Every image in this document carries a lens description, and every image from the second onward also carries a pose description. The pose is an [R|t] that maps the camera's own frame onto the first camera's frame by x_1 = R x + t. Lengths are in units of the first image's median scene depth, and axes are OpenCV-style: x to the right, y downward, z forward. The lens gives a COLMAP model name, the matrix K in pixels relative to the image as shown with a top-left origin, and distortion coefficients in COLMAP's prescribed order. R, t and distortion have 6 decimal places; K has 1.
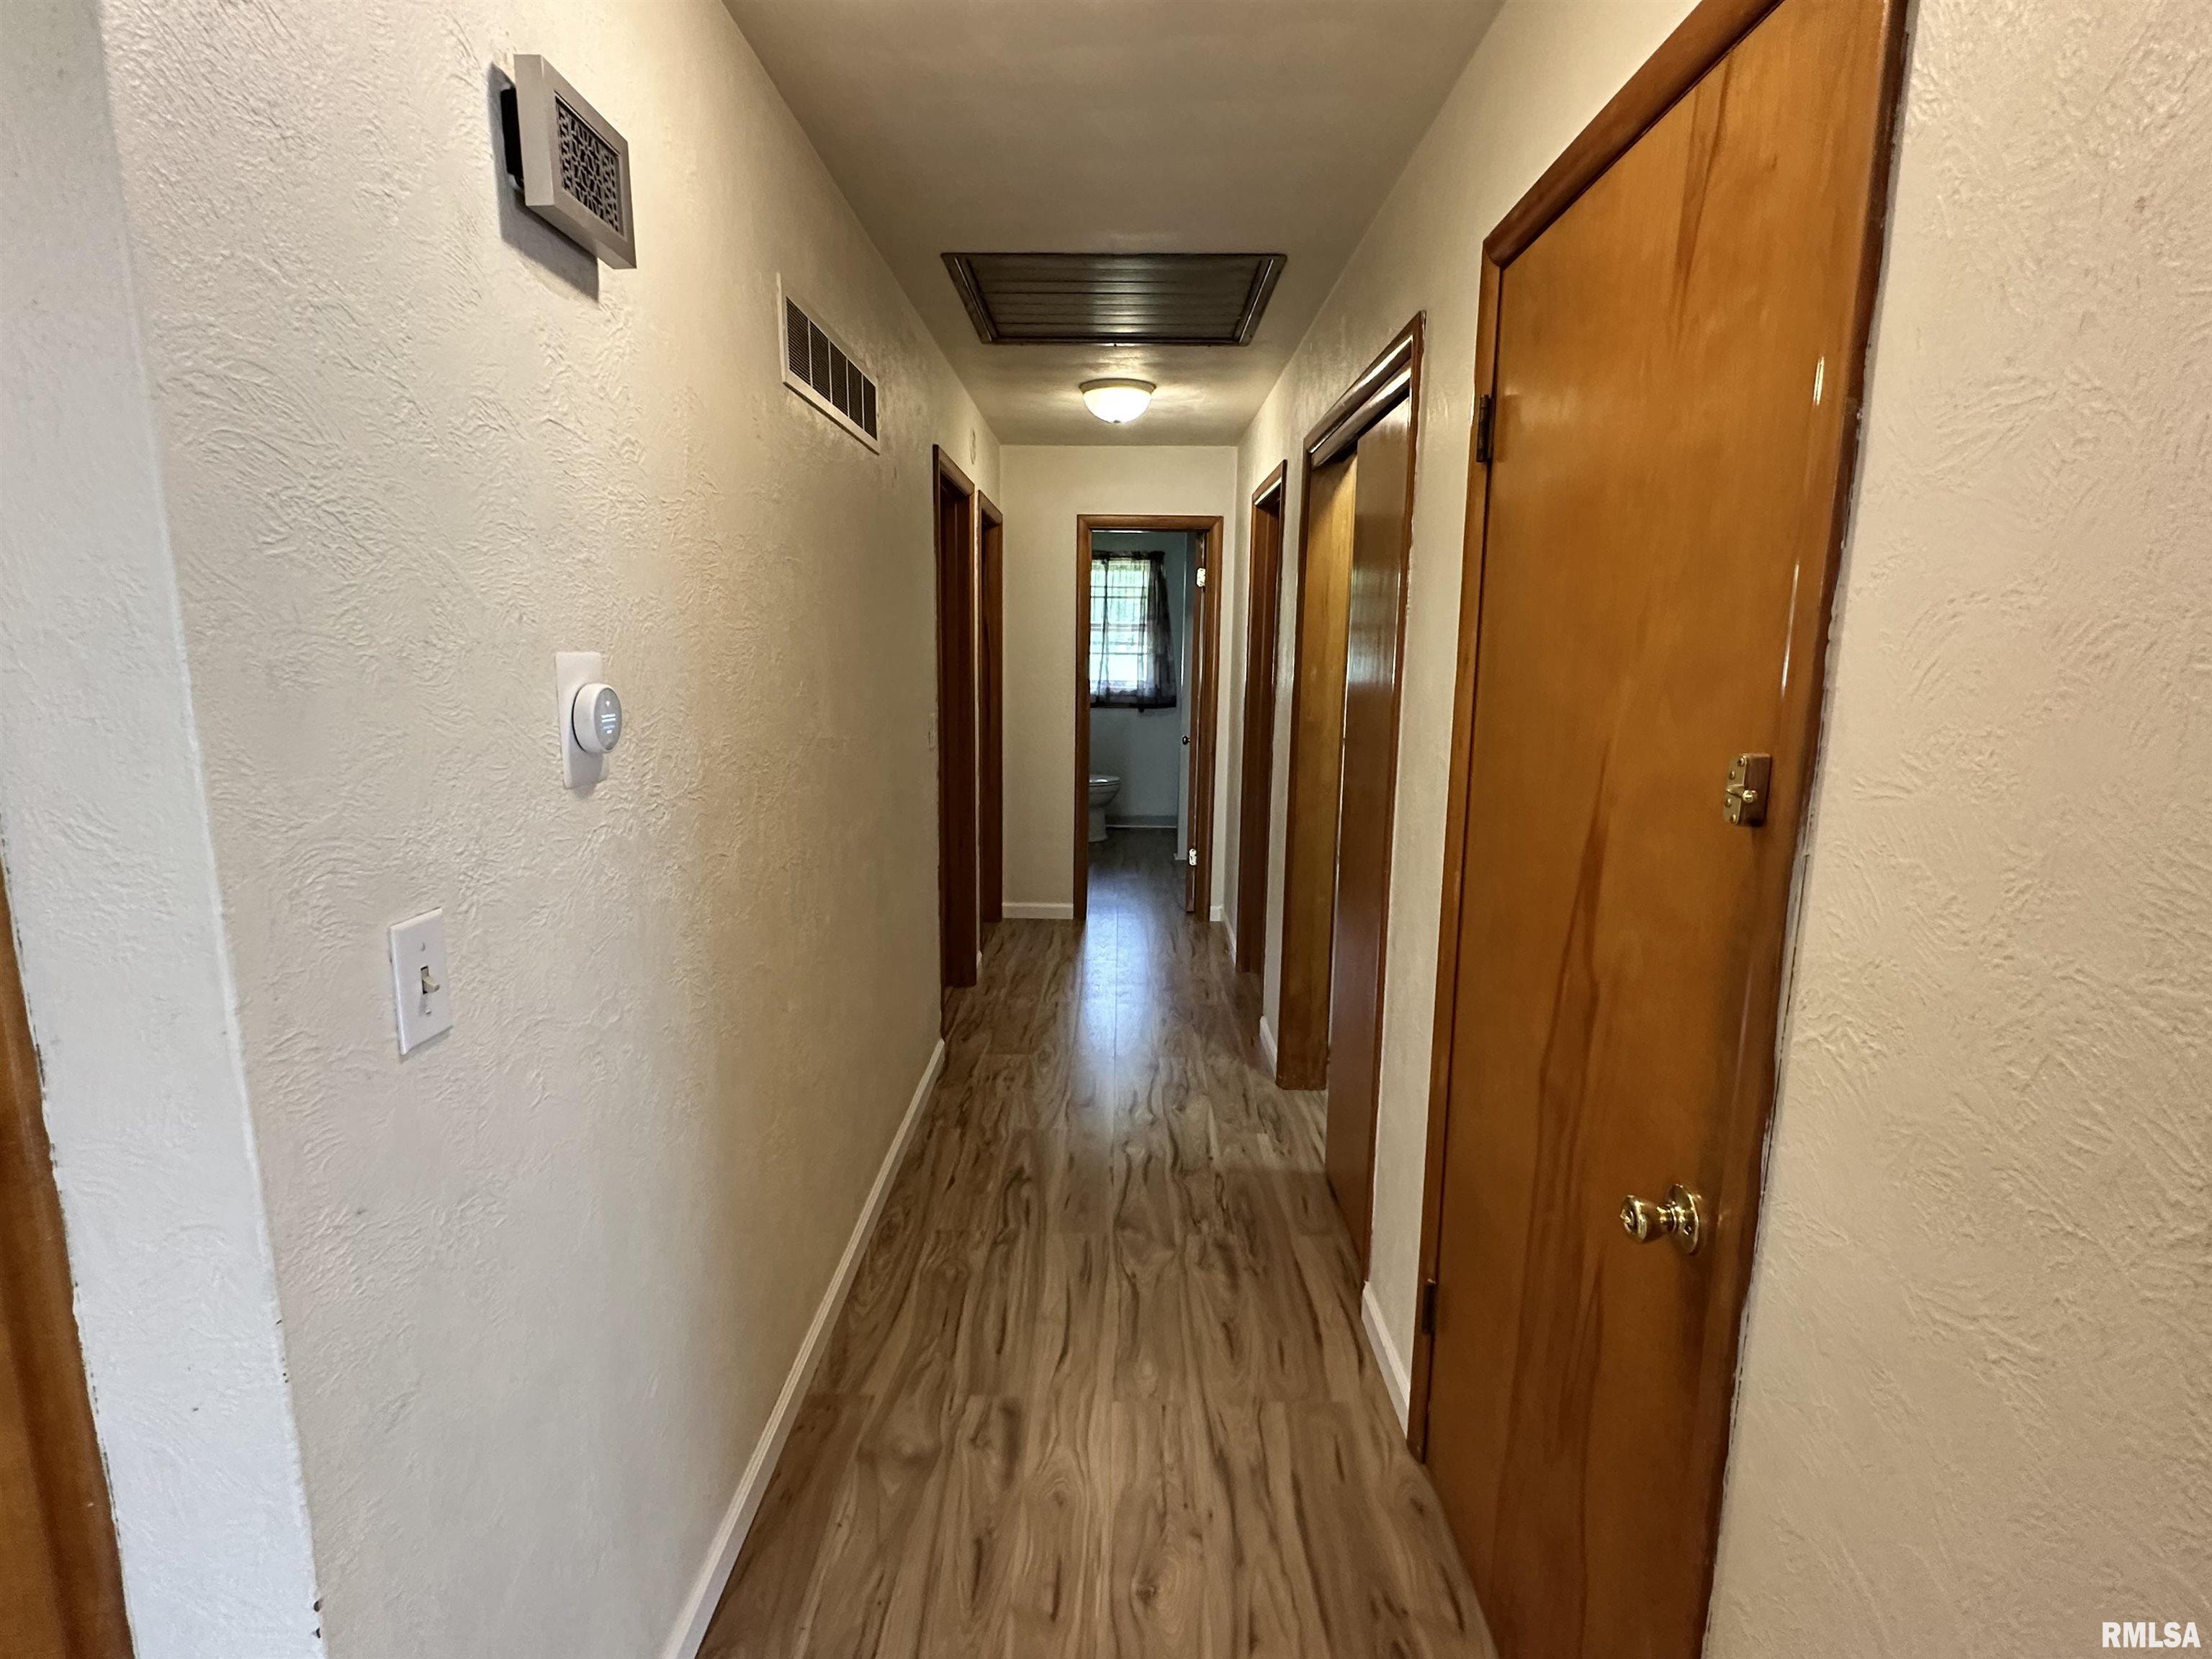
lens RADIAL K [[1080.2, 0, 1101.1], [0, 1080.2, 841.1], [0, 0, 1]] dist [-0.005131, -0.001435]
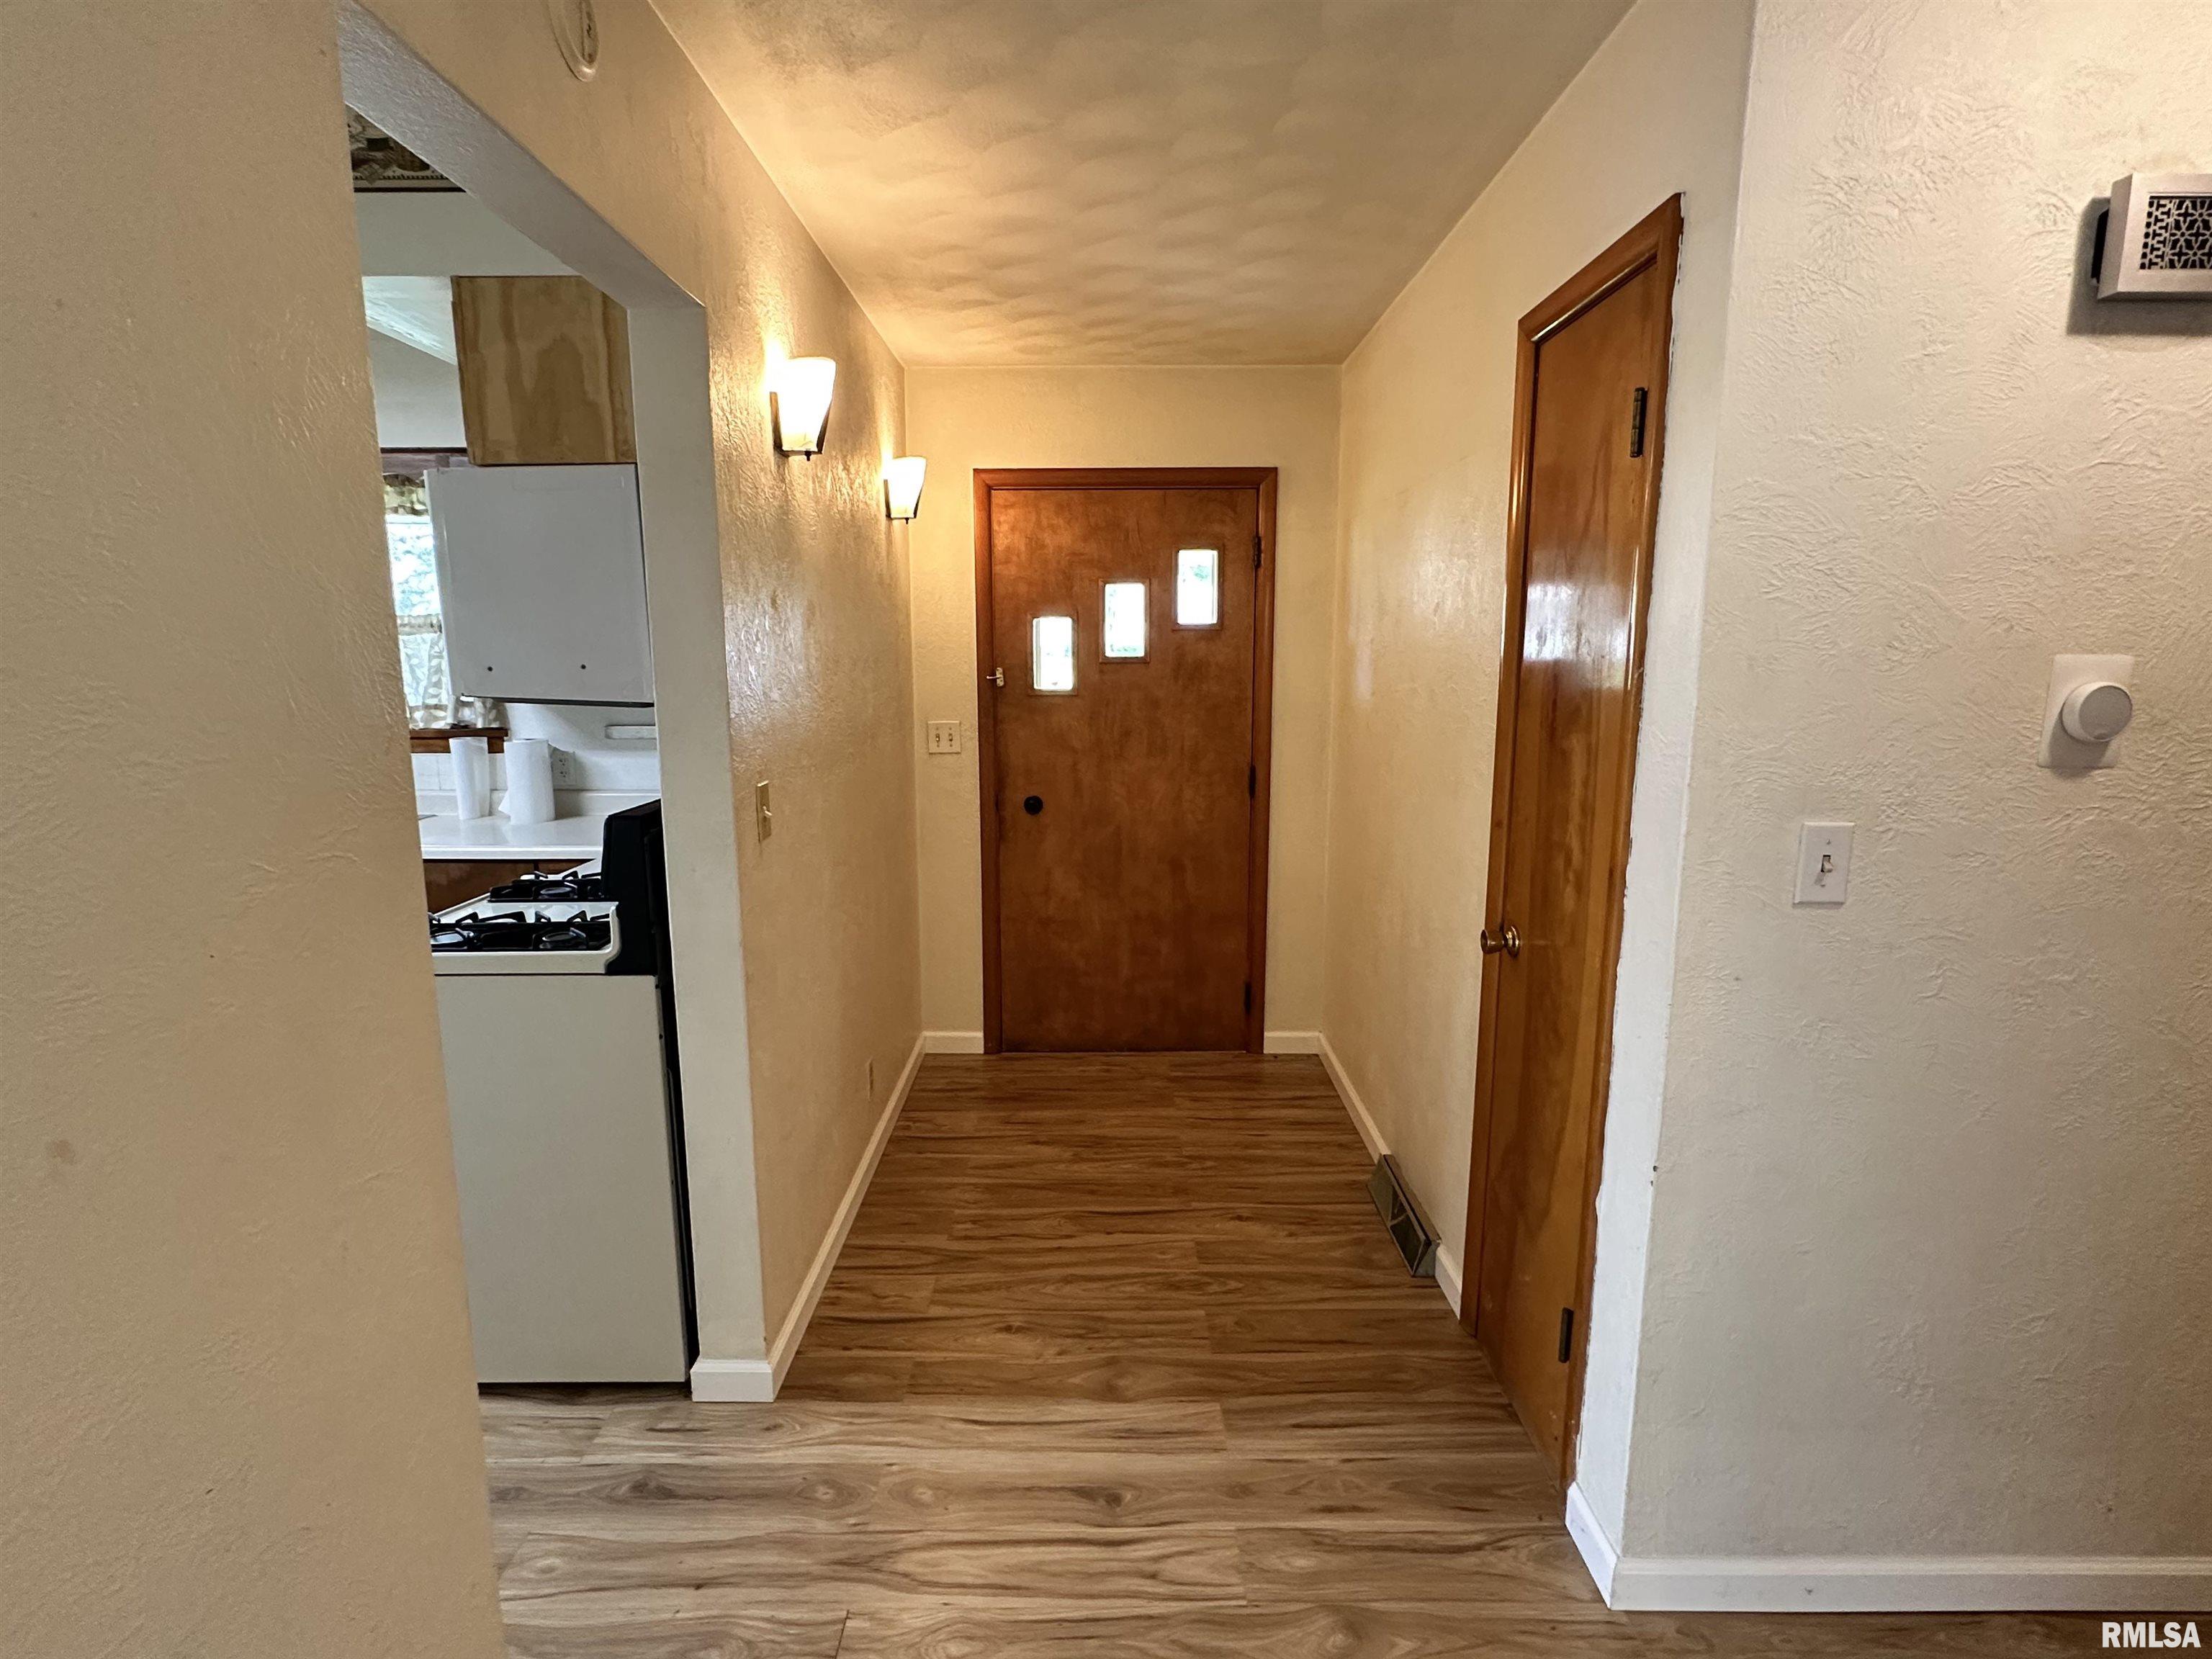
lens RADIAL K [[1080.2, 0, 1104.4], [0, 1080.2, 833.0], [0, 0, 1]] dist [-0.005131, -0.001435]
pose [[0.016067, 0.154437, -0.987872, 0.883933], [-0.180776, 0.972166, 0.149041, 0.042612], [0.983393, 0.176189, 0.043538, -0.095243]]
